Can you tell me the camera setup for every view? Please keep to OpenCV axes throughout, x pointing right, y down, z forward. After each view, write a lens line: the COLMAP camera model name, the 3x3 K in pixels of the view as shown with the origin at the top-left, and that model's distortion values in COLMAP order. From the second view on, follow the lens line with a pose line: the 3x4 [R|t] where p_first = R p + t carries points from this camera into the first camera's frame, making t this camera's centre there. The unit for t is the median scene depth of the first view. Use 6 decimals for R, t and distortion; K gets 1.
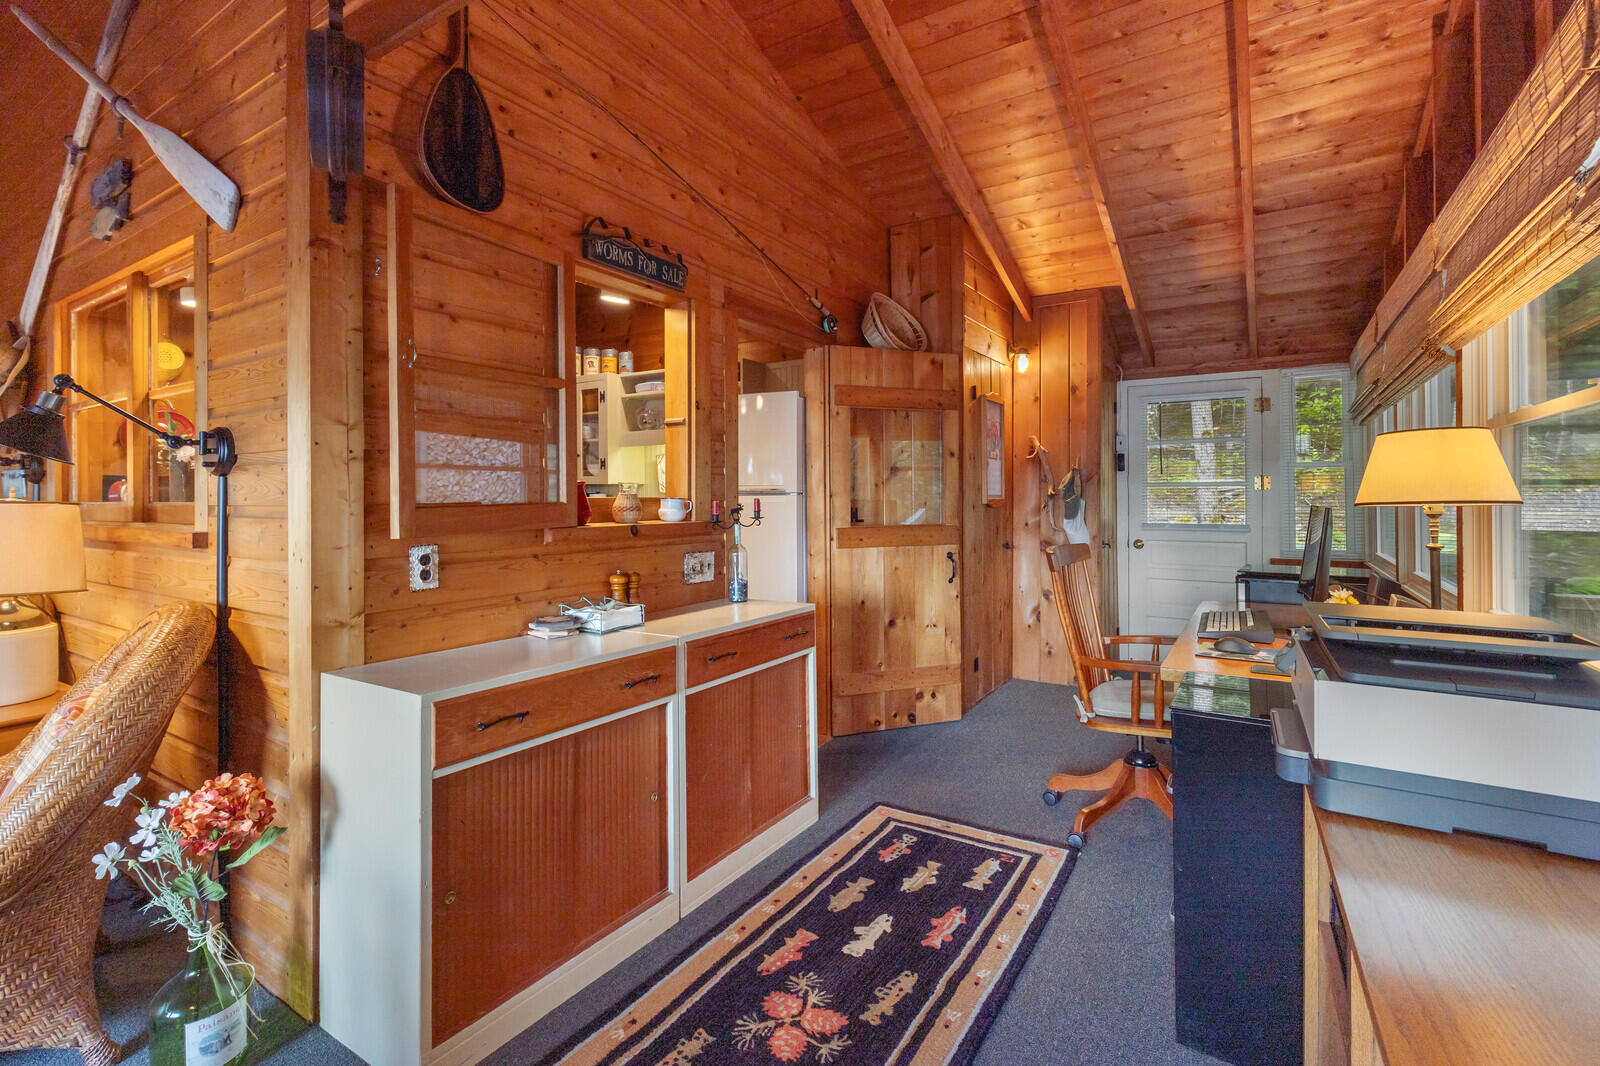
lens RADIAL K [[722.7, 0, 801.8], [0, 722.7, 498.9], [0, 0, 1]] dist [0.000648, -0.000411]
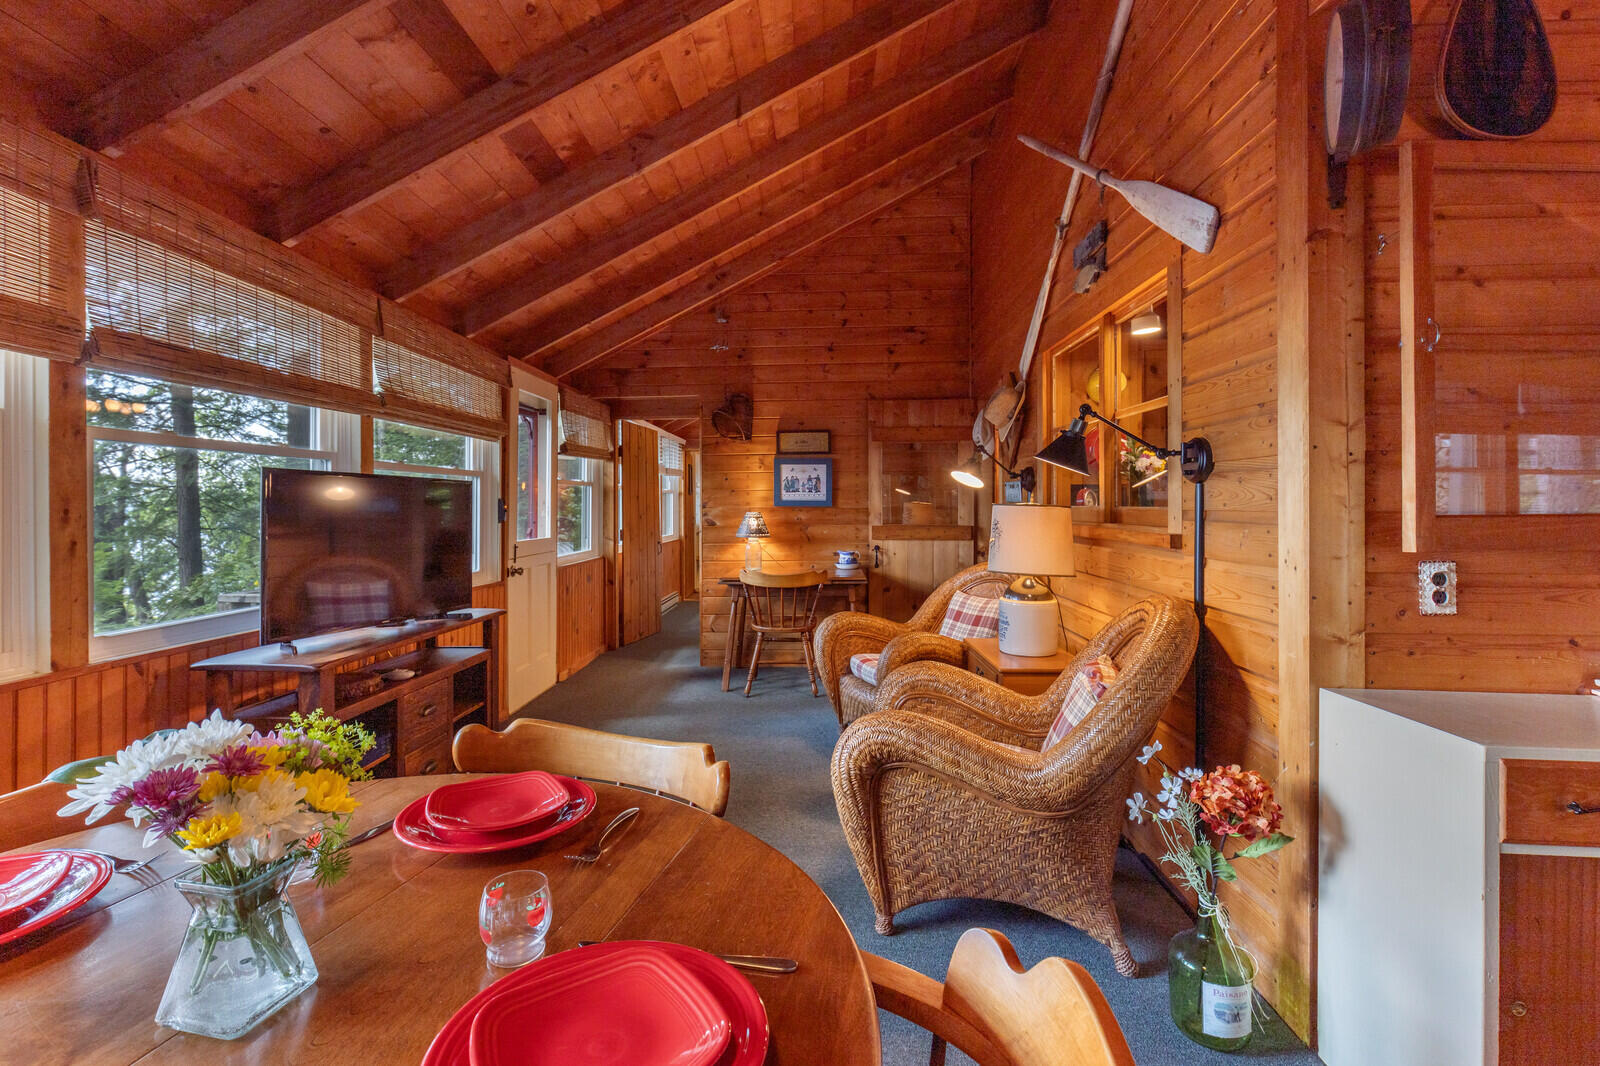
lens RADIAL K [[738.5, 0, 792.7], [0, 738.5, 514.9], [0, 0, 1]] dist [-0.001844, -0.000526]
pose [[0.495168, 0.021090, -0.868541, -0.157042], [-0.009782, 0.999777, 0.018700, 0.001391], [0.868742, -0.000763, 0.495264, -0.077128]]
